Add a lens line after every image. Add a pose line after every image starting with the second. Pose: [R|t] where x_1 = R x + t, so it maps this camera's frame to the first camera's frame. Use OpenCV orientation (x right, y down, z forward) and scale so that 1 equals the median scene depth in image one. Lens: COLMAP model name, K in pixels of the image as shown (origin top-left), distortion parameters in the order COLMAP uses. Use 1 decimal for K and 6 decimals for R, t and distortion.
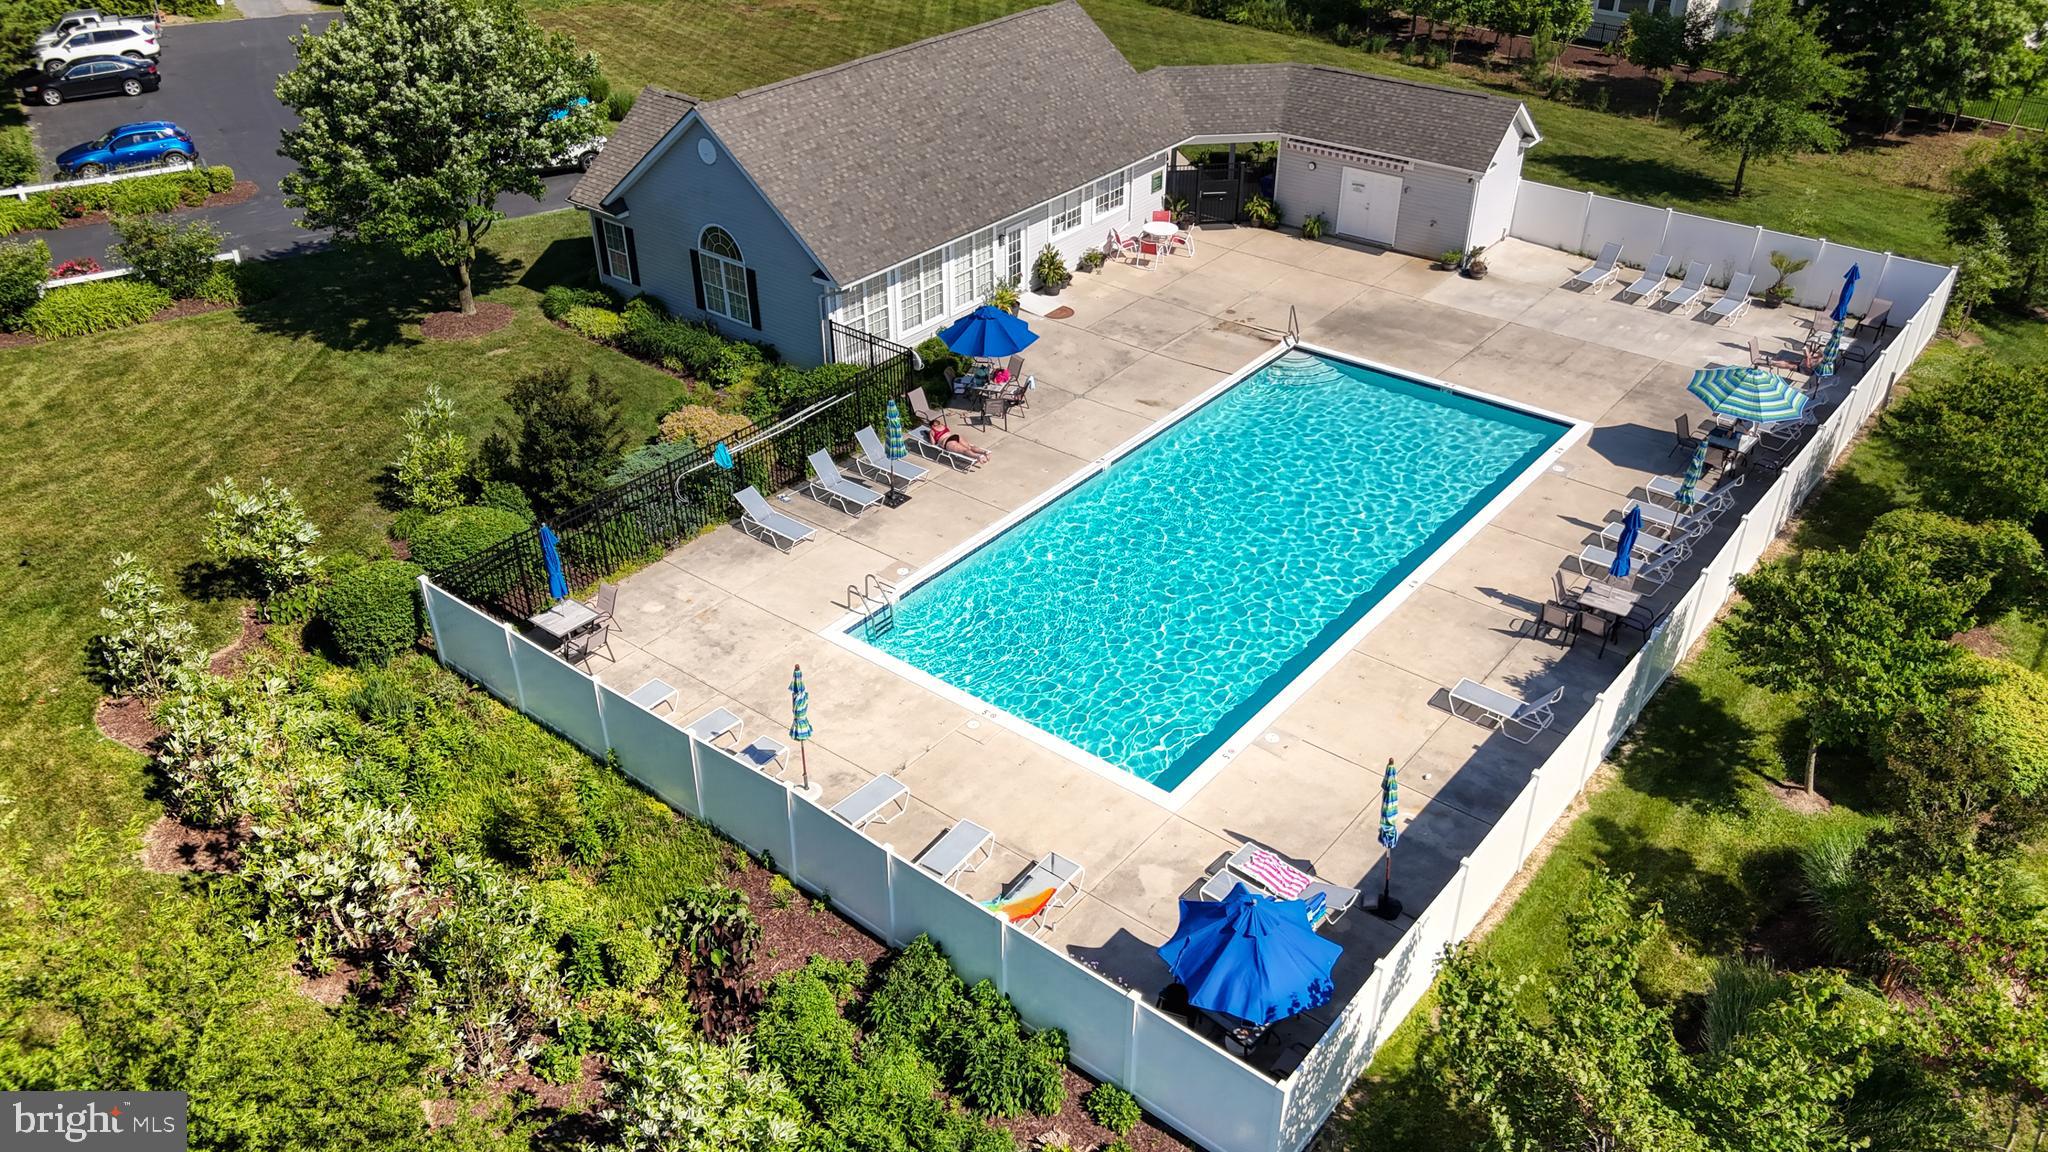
lens RADIAL K [[1519.4, 0, 1024.0], [0, 1519.4, 576.0], [0, 0, 1]] dist [0.025665, 0.000533]
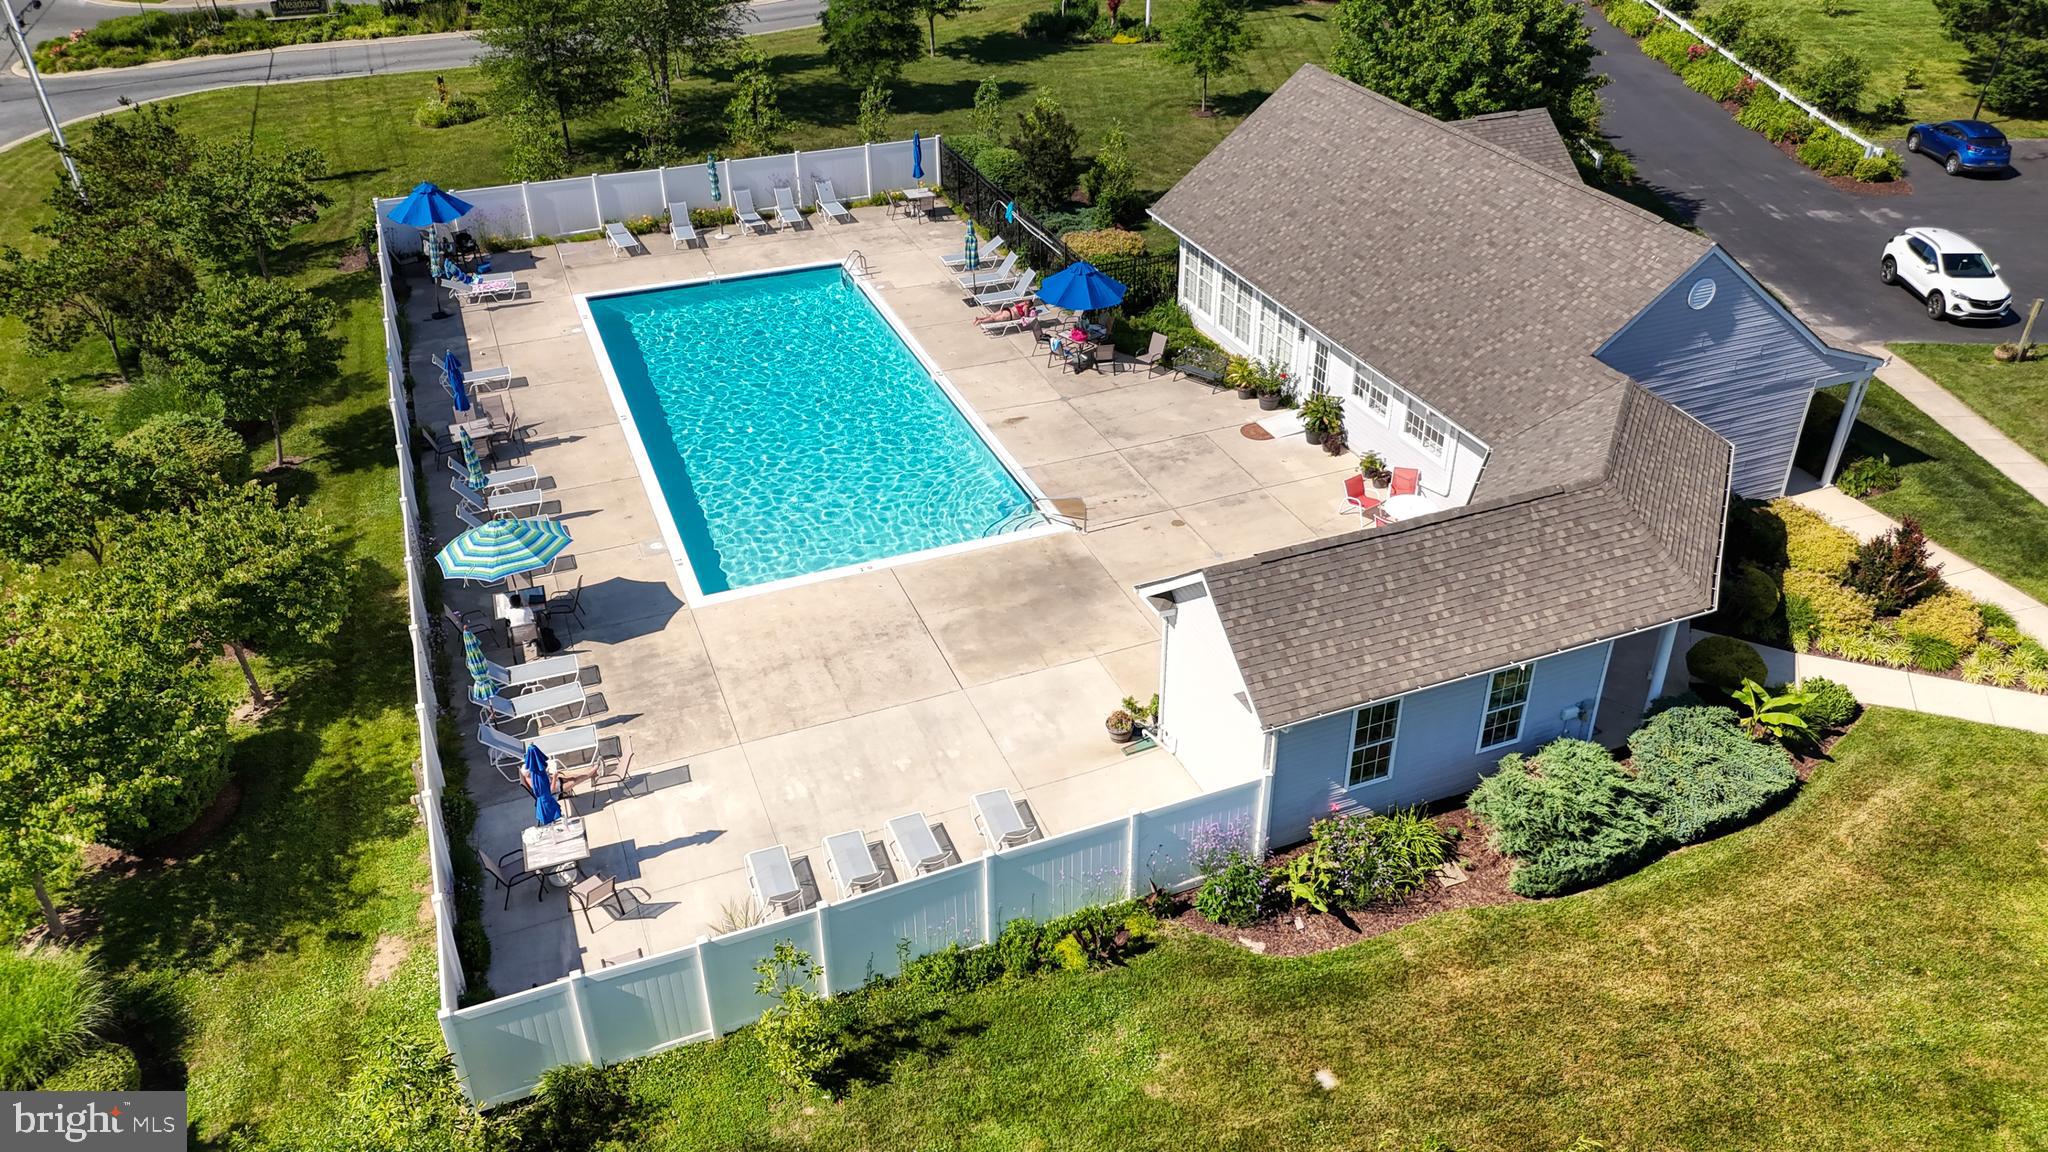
lens RADIAL K [[1519.4, 0, 1024.0], [0, 1519.4, 576.0], [0, 0, 1]] dist [0.025665, 0.000533]
pose [[-0.498074, 0.467408, -0.730378, 0.819558], [-0.458403, 0.573047, 0.679326, -0.703890], [0.736063, 0.673162, -0.071158, 1.098750]]
